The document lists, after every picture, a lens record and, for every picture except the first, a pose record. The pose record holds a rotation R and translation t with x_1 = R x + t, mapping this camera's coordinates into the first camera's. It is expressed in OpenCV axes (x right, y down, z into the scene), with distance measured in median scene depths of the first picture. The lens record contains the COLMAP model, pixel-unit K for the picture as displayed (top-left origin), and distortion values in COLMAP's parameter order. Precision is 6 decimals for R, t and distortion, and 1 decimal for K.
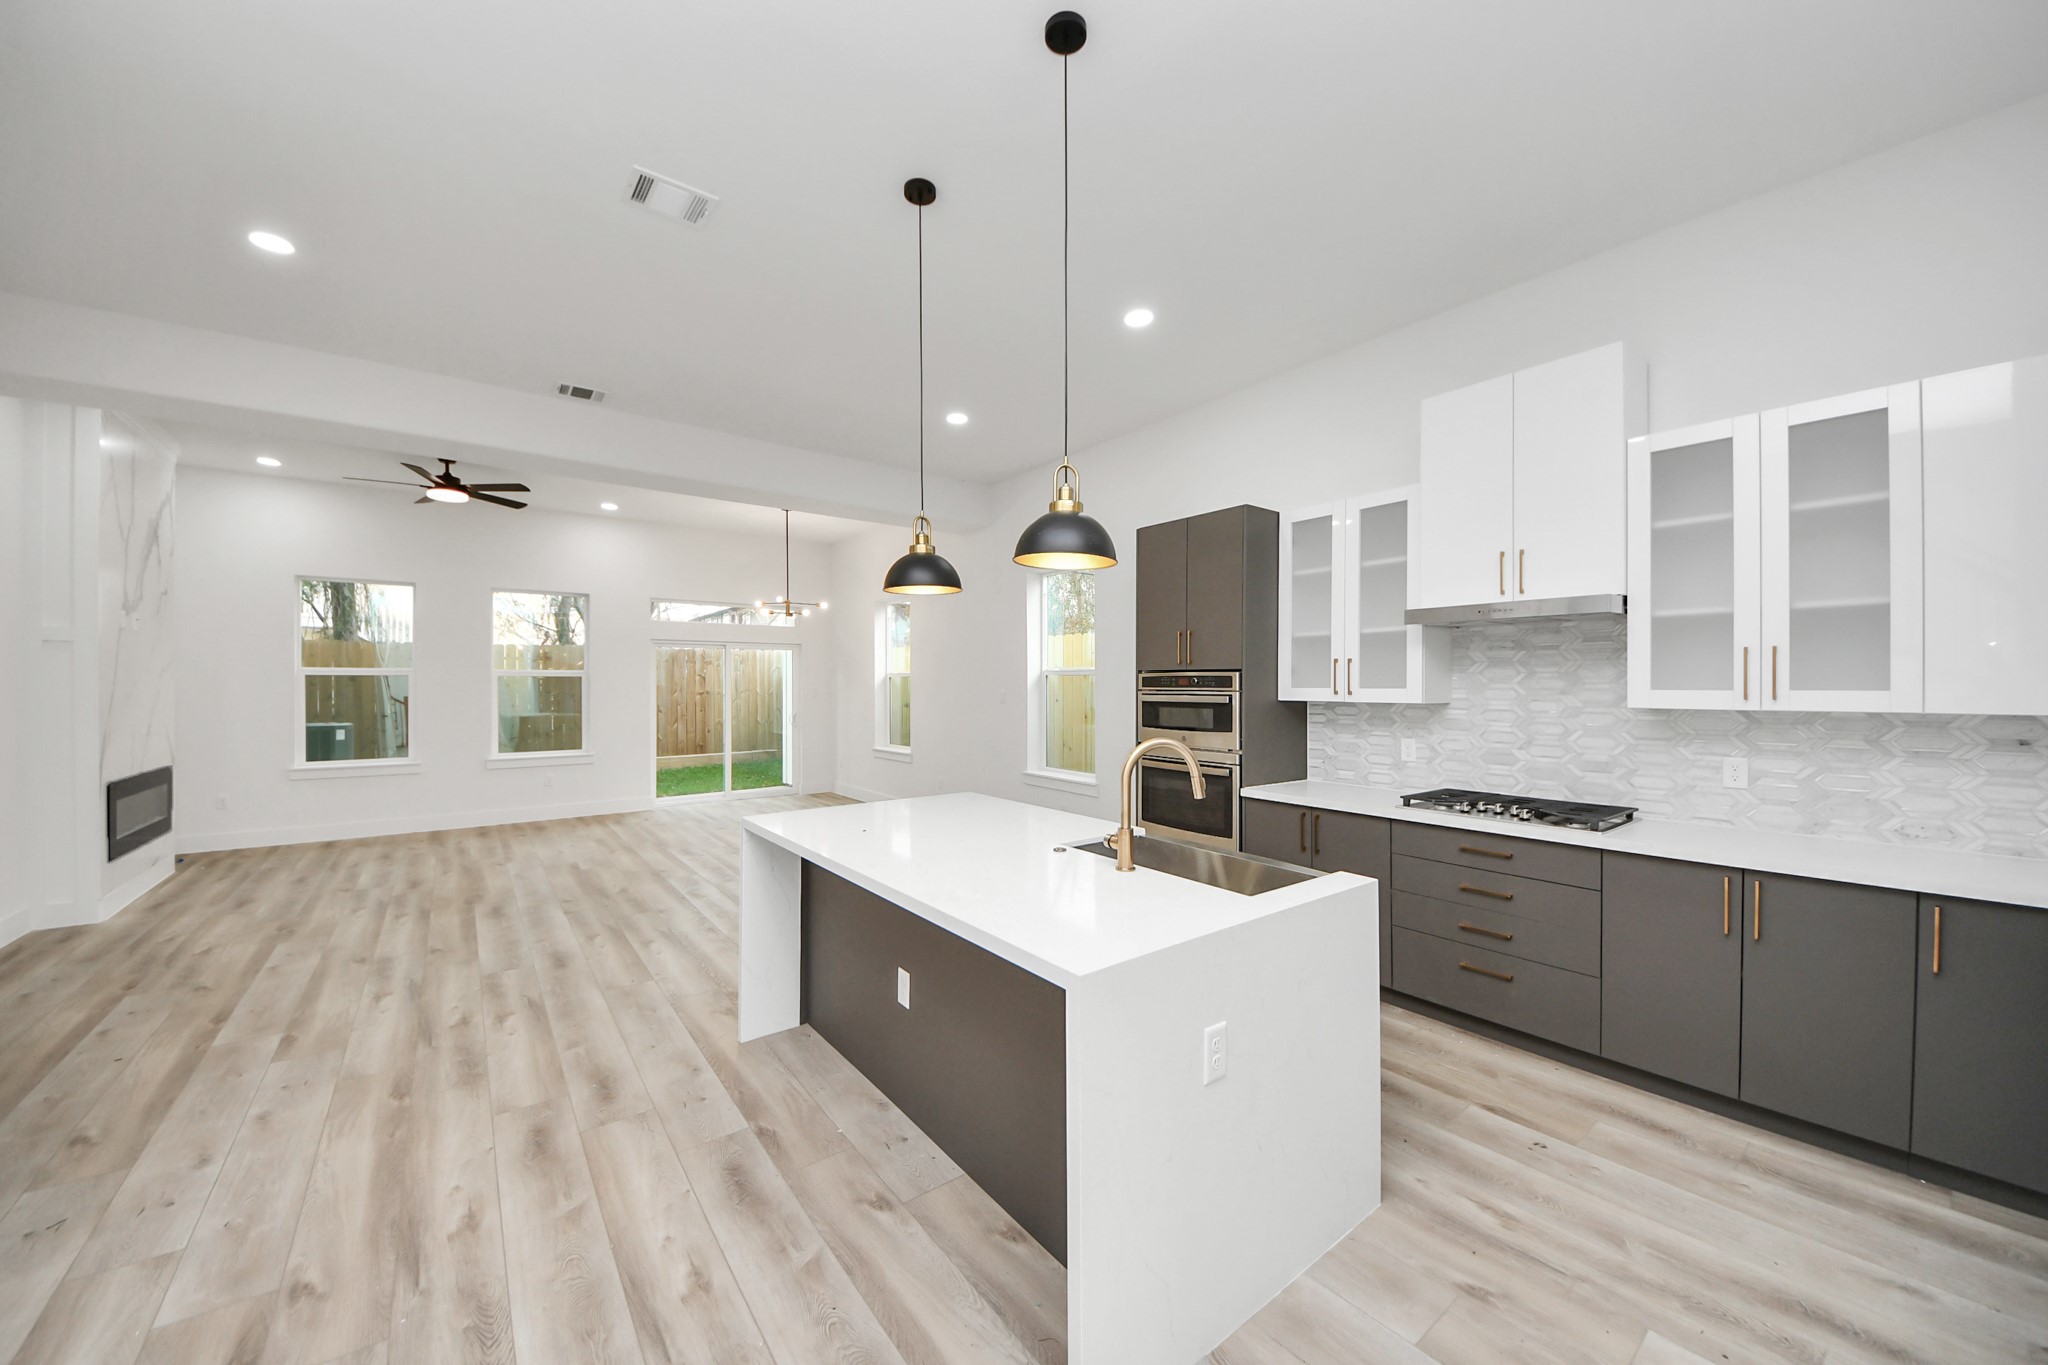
lens RADIAL K [[741.4, 0, 1024.7], [0, 741.4, 674.9], [0, 0, 1]] dist [0.026629, -0.017576]
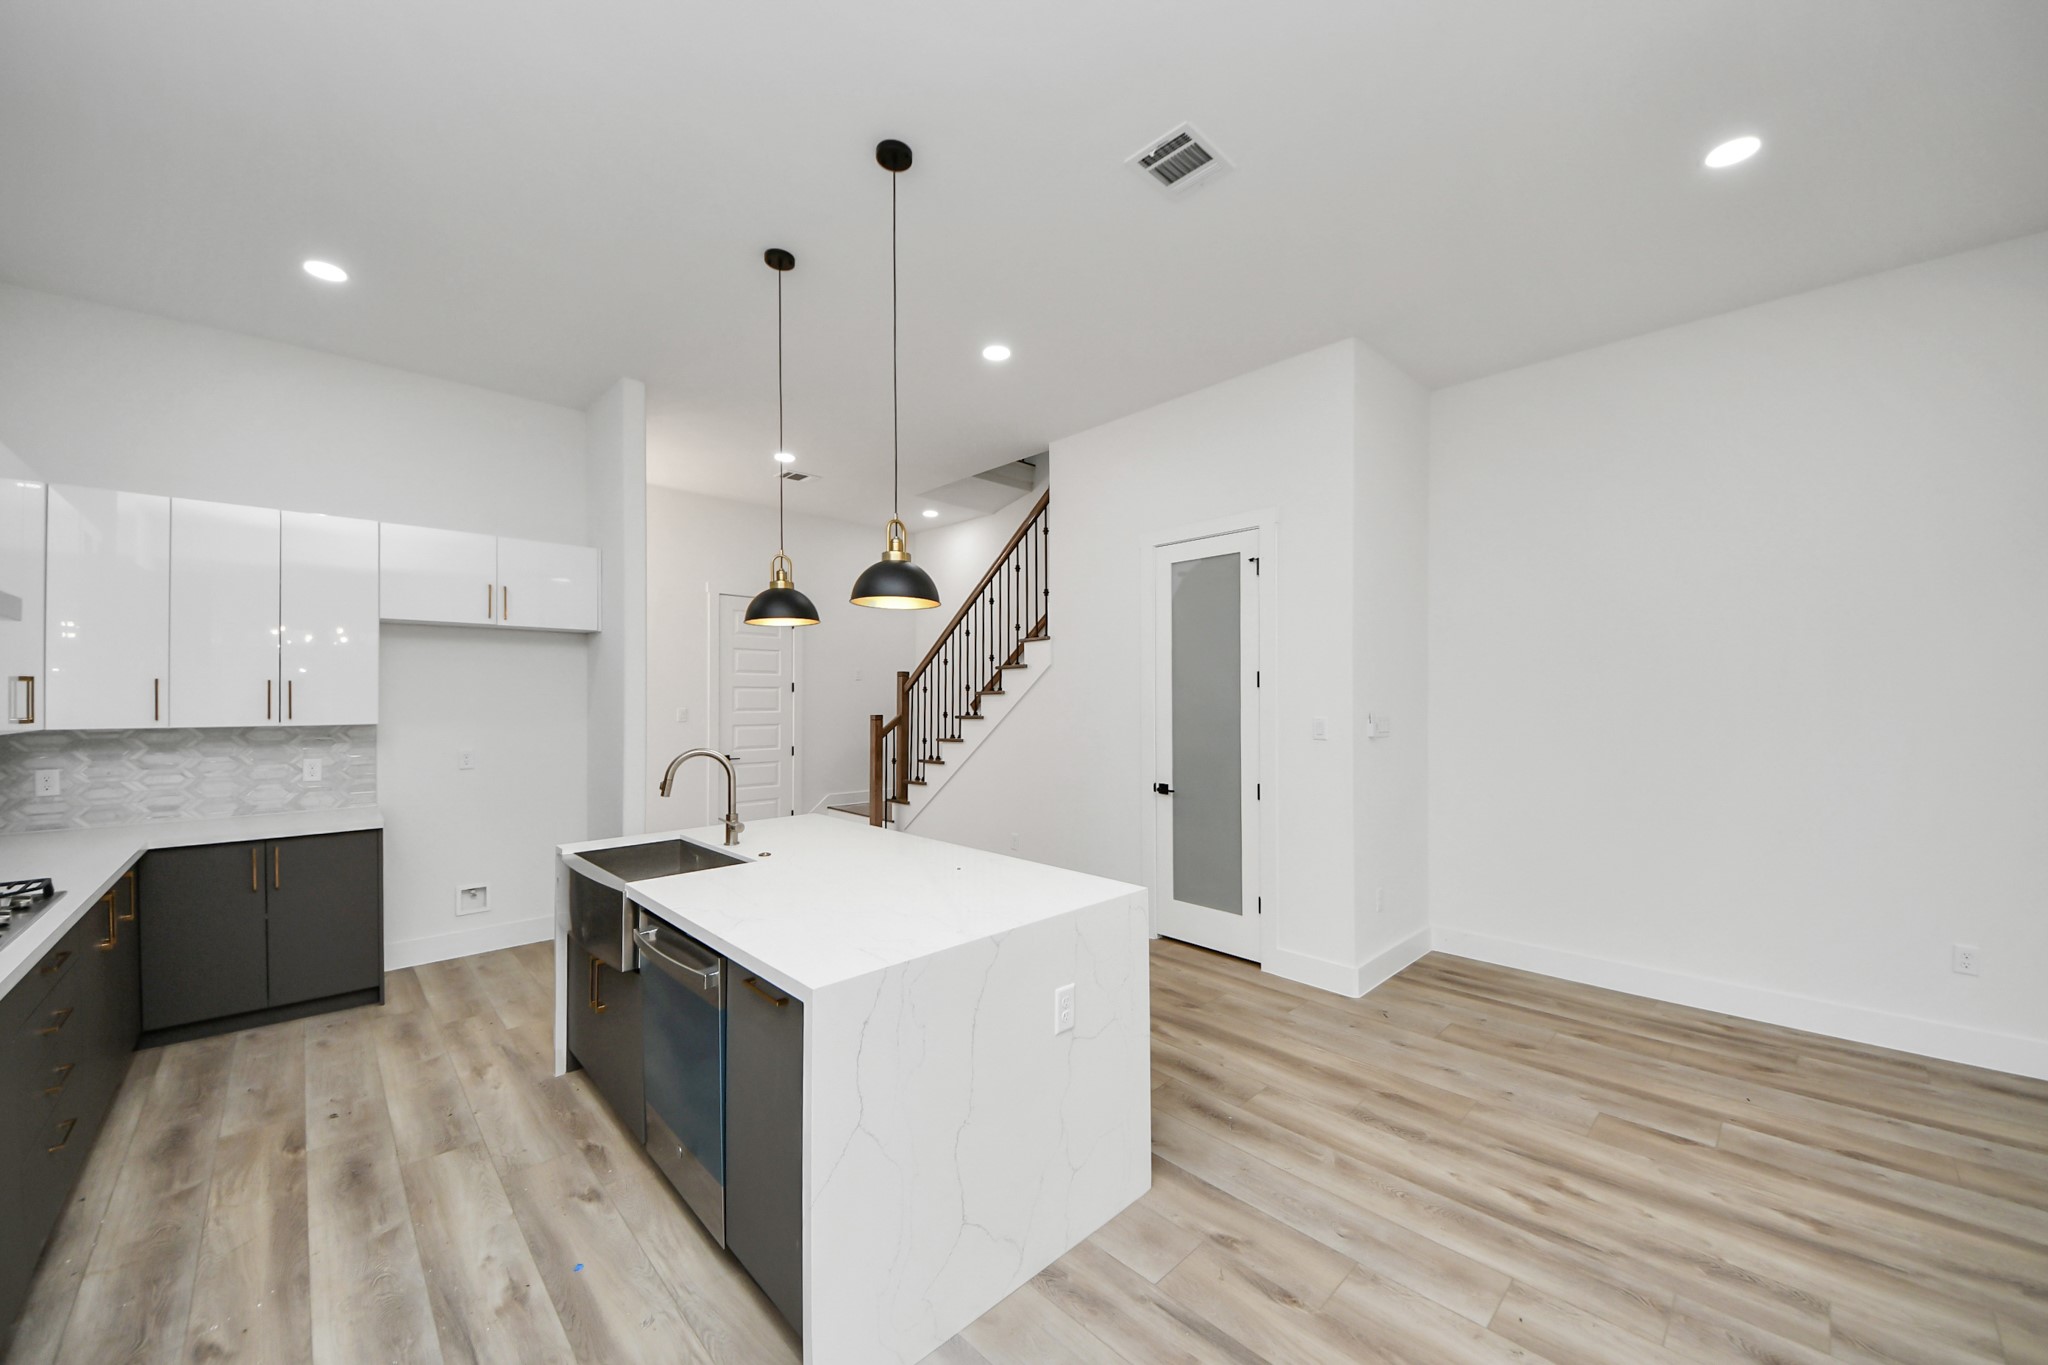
lens RADIAL K [[751.1, 0, 1025.9], [0, 751.1, 689.2], [0, 0, 1]] dist [0.019878, -0.015330]
pose [[-0.993017, 0.000219, -0.117974, -0.145166], [0.002719, 0.999775, -0.021032, 0.004919], [0.117942, -0.021206, -0.992794, 1.492839]]
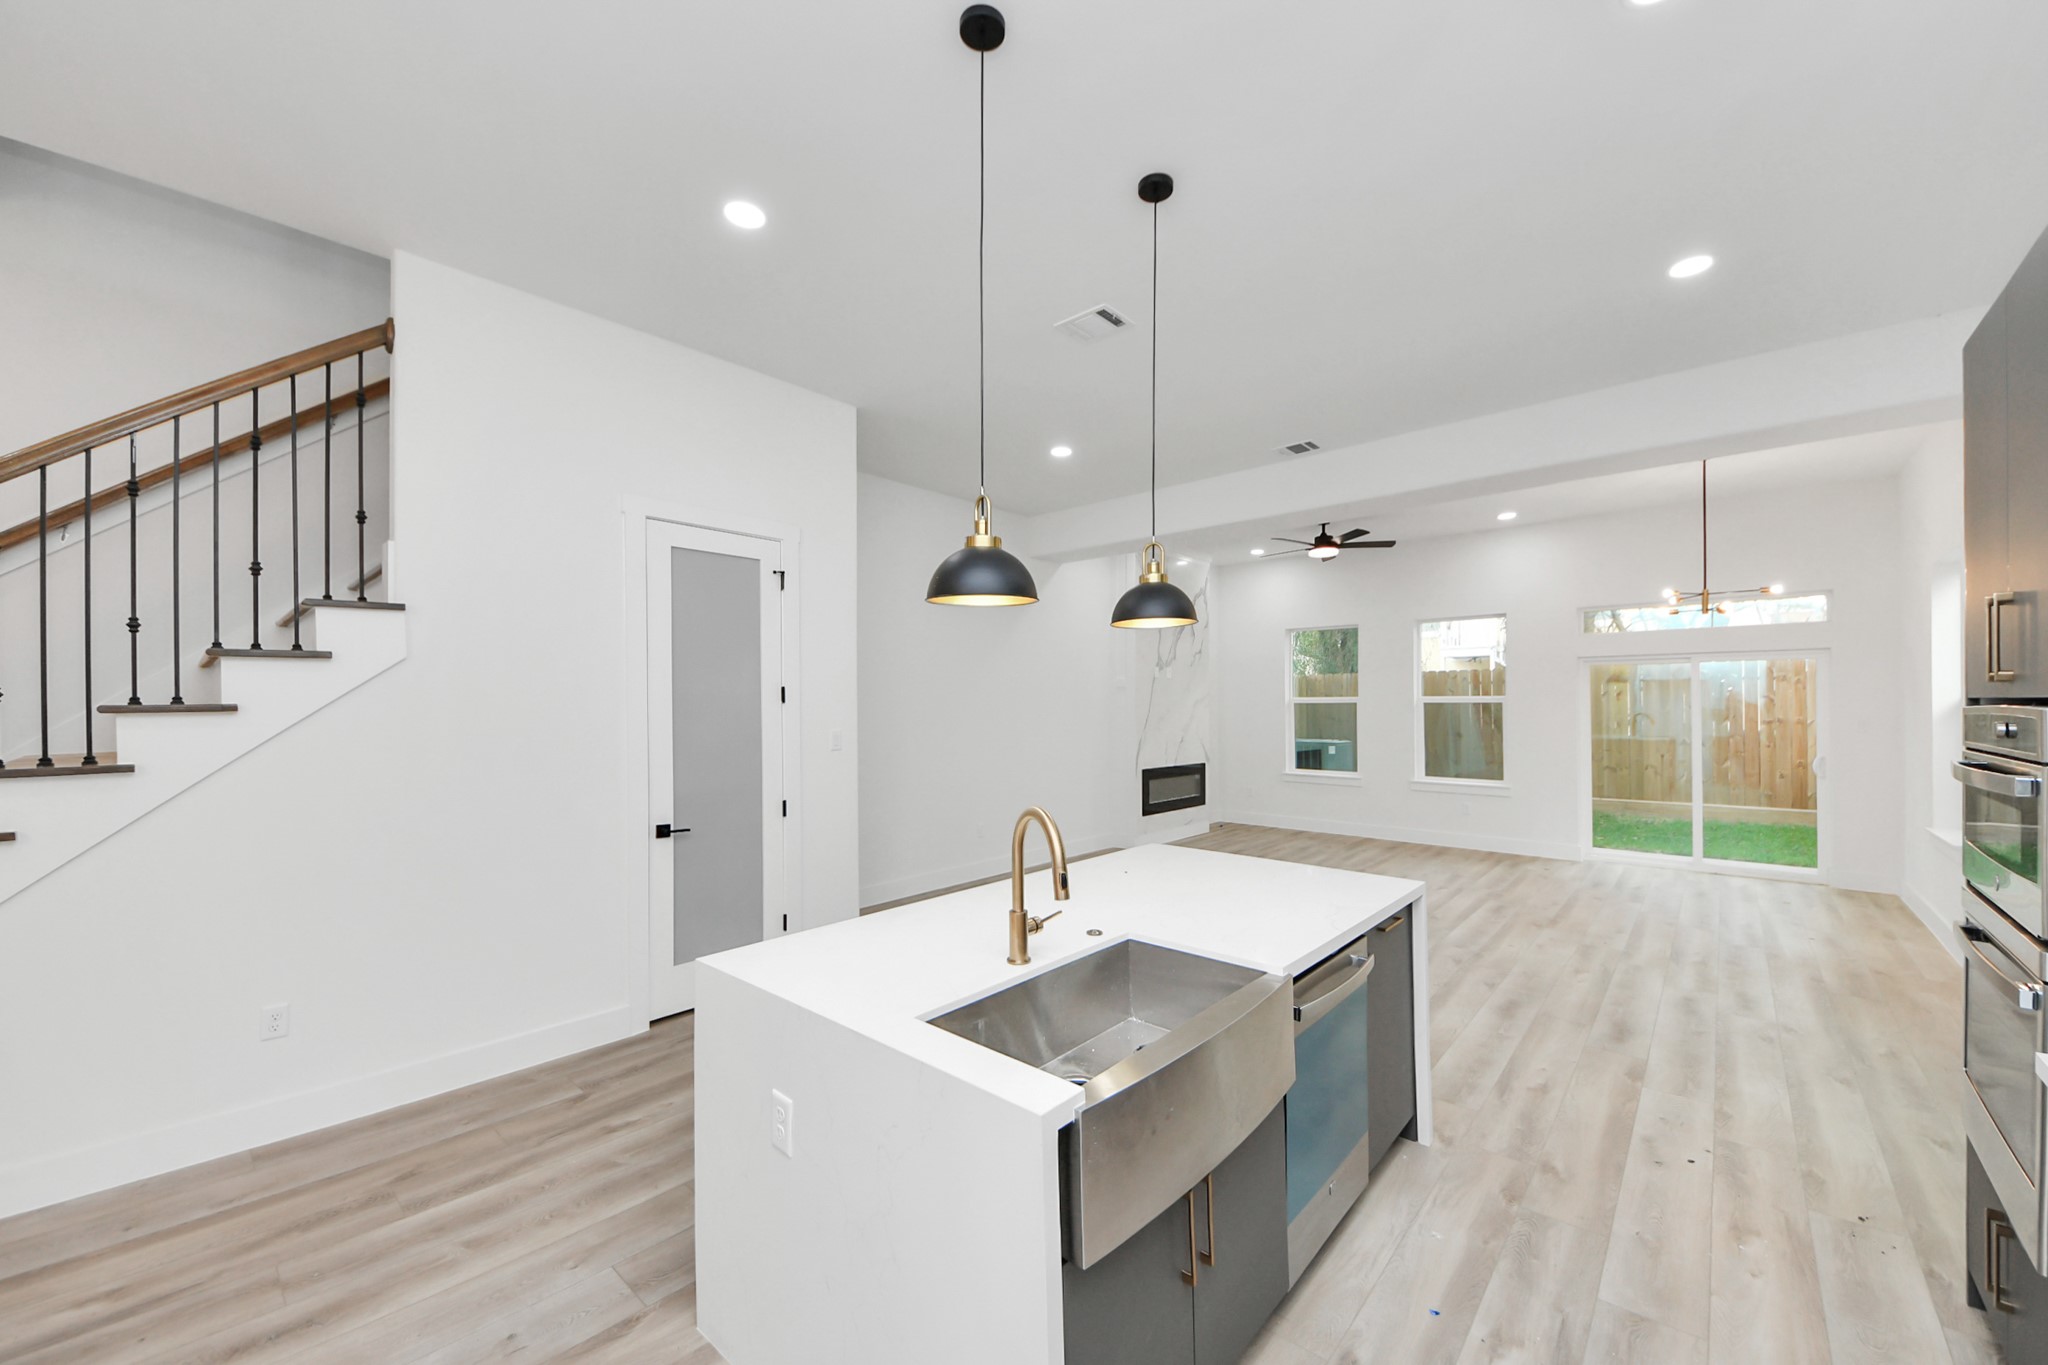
lens RADIAL K [[768.0, 0, 995.6], [0, 768.0, 706.0], [0, 0, 1]] dist [-0.026416, -0.000189]
pose [[0.153283, 0.003181, -0.988177, 0.585315], [0.013736, 0.999891, 0.005350, -0.018650], [0.988087, -0.014394, 0.153223, 0.517943]]
